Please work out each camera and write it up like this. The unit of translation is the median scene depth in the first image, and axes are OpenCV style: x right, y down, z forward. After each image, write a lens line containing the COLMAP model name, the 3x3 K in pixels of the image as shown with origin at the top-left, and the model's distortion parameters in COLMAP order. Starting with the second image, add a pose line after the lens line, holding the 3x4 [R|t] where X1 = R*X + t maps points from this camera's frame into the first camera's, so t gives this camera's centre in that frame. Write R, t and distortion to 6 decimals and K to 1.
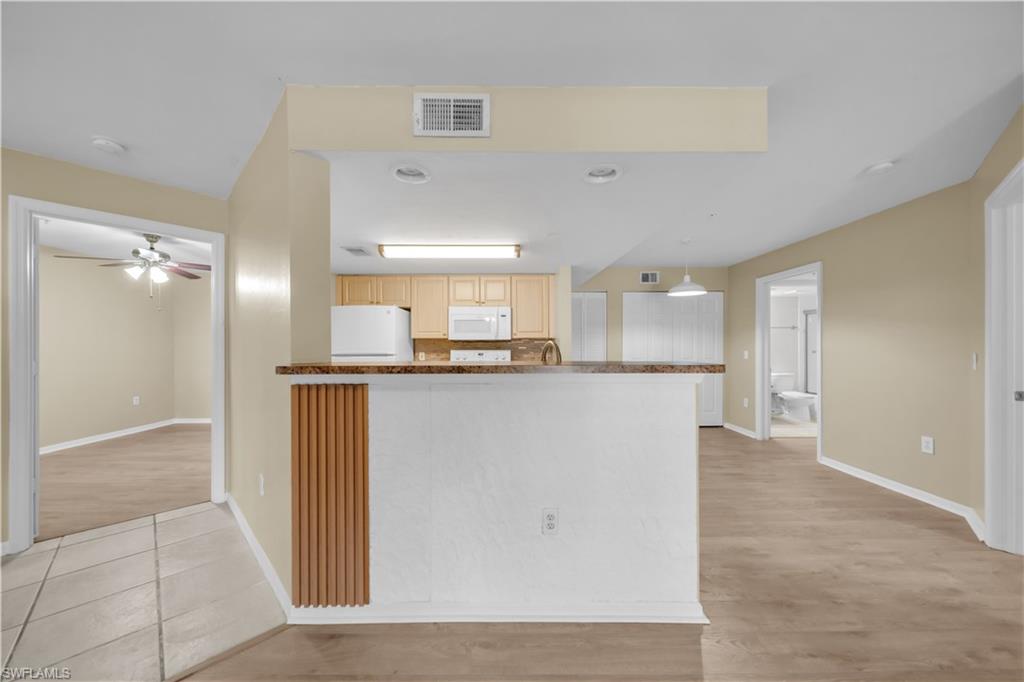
lens RADIAL K [[353.6, 0, 512.2], [0, 353.6, 347.6], [0, 0, 1]] dist [0.000761, -0.001360]
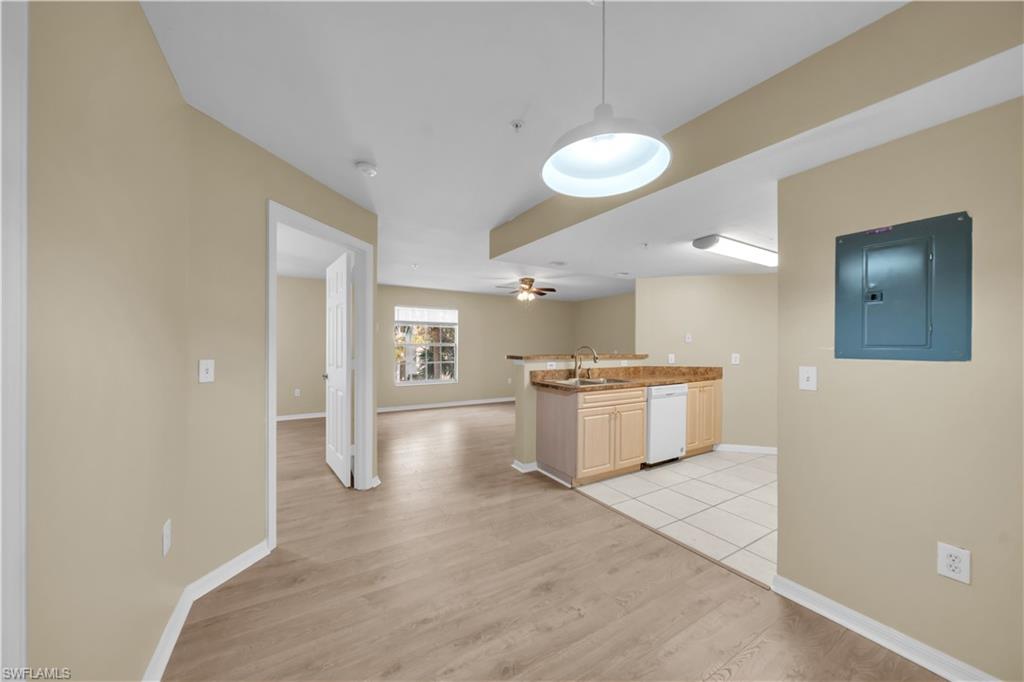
lens RADIAL K [[353.6, 0, 510.8], [0, 353.6, 347.2], [0, 0, 1]] dist [0.000761, -0.001360]
pose [[-0.860792, 0.000975, -0.508956, 0.651740], [-0.003350, 0.999966, 0.007581, -0.010125], [0.508946, 0.008231, -0.860759, 1.117307]]
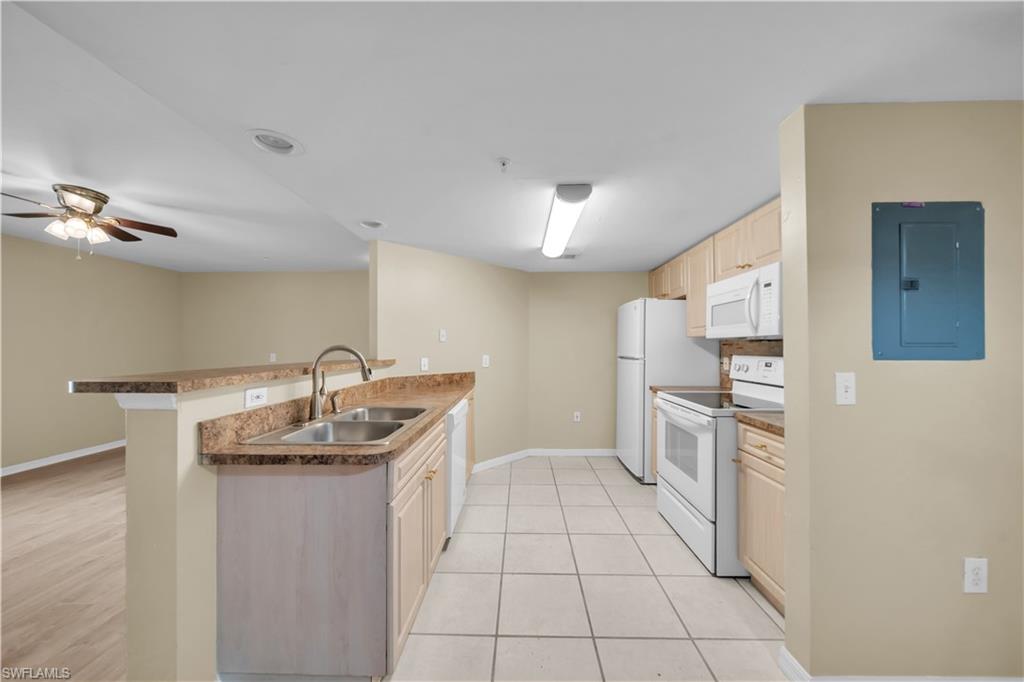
lens RADIAL K [[353.6, 0, 512.3], [0, 353.6, 346.6], [0, 0, 1]] dist [0.000761, -0.001360]
pose [[-0.025893, 0.000703, -0.999664, 0.455849], [-0.000490, 1.000000, 0.000716, -0.007760], [0.999665, 0.000508, -0.025892, 0.672578]]
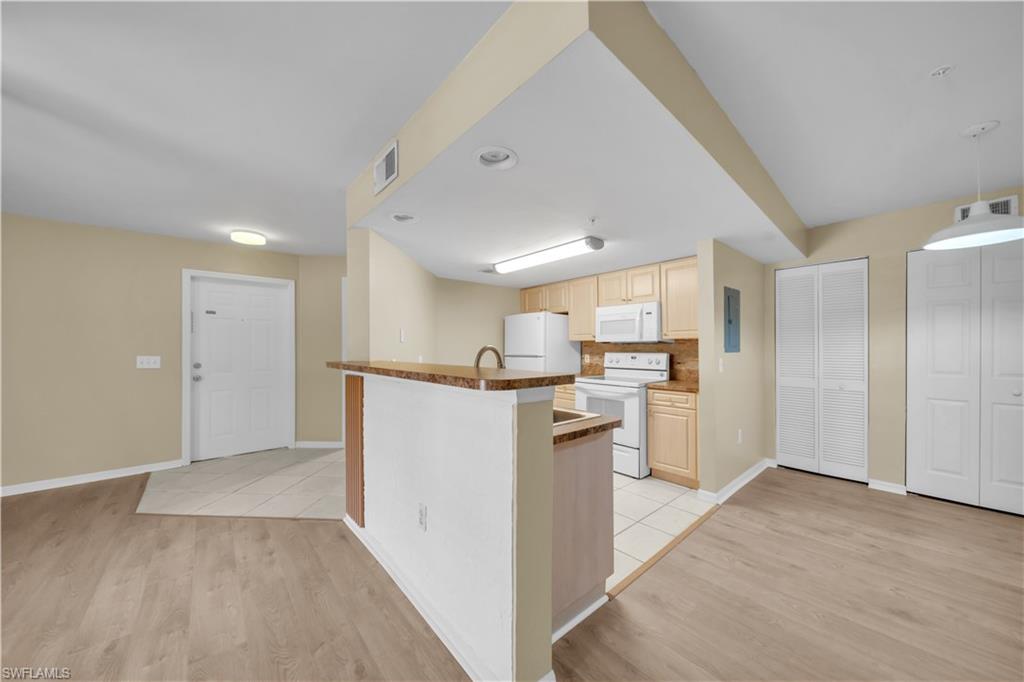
lens RADIAL K [[353.6, 0, 513.0], [0, 353.6, 346.8], [0, 0, 1]] dist [0.000761, -0.001360]
pose [[0.650568, -0.001864, -0.759446, 0.411298], [-0.000757, 0.999995, -0.003103, -0.005629], [0.759448, 0.002594, 0.650563, 0.194896]]
